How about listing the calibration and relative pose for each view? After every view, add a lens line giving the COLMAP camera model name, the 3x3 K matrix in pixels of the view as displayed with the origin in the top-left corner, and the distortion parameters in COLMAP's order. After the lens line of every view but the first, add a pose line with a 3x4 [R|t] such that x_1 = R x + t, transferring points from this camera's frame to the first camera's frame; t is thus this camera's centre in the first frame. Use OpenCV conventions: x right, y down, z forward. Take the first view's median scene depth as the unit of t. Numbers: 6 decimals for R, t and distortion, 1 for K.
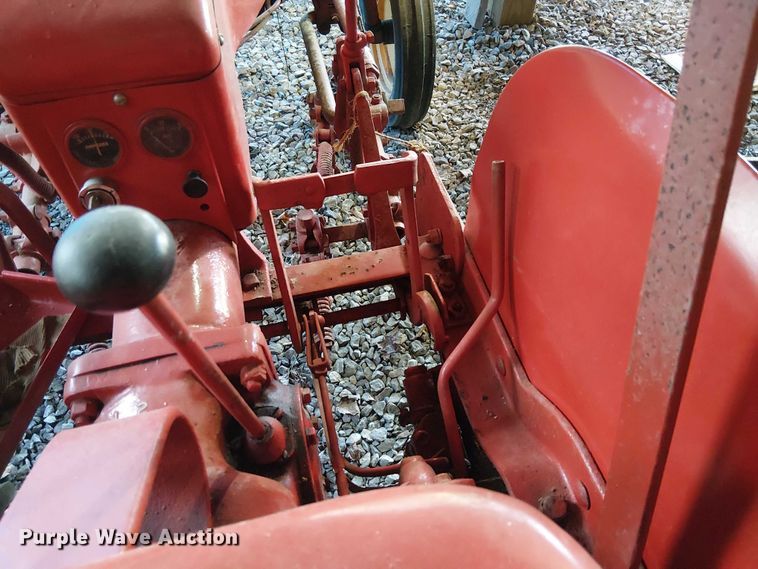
lens RADIAL K [[566.5, 0, 379.0], [0, 566.5, 284.5], [0, 0, 1]] dist [0.113336, -0.195300]
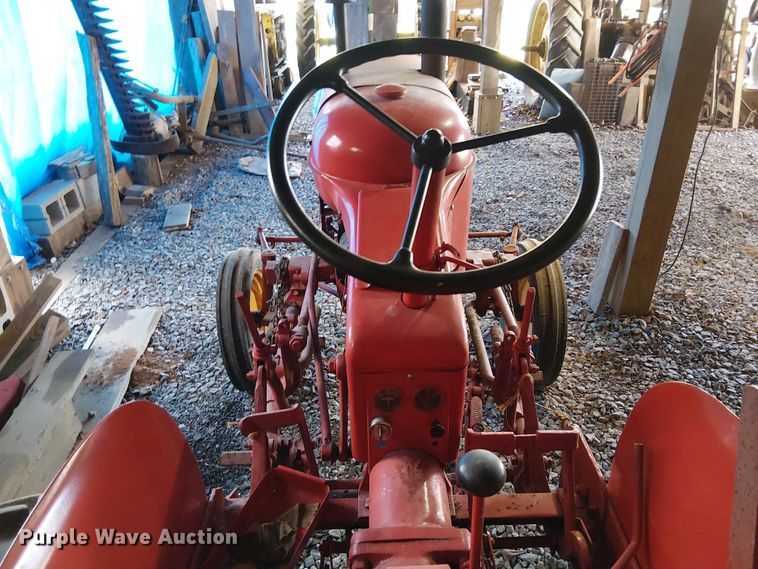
lens RADIAL K [[566.5, 0, 379.0], [0, 566.5, 284.5], [0, 0, 1]] dist [0.113336, -0.195300]
pose [[0.976843, 0.097096, -0.190656, -0.060104], [-0.164526, 0.910554, -0.379241, 0.025827], [0.136780, 0.401827, 0.905443, -0.182672]]
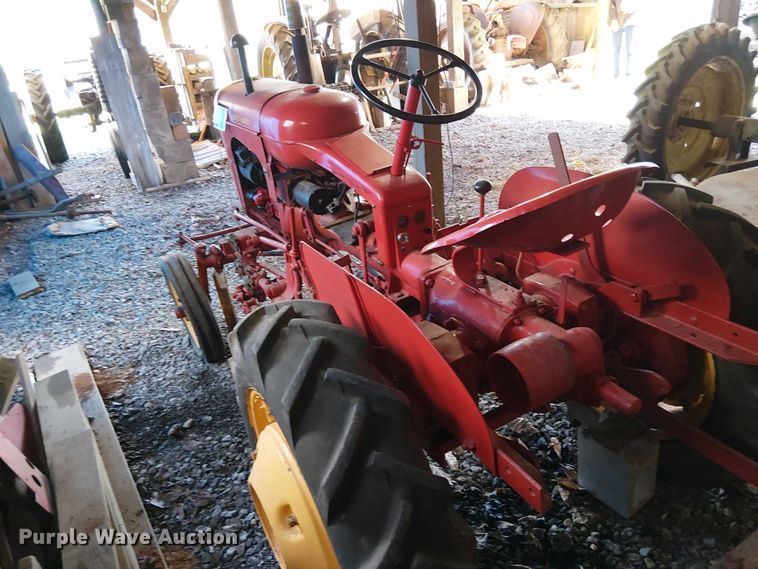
lens RADIAL K [[566.5, 0, 379.0], [0, 566.5, 284.5], [0, 0, 1]] dist [0.113336, -0.195300]
pose [[0.950758, -0.219035, 0.219277, -0.383802], [0.294833, 0.857324, -0.421982, 0.385395], [-0.095563, 0.465853, 0.879687, -0.469333]]
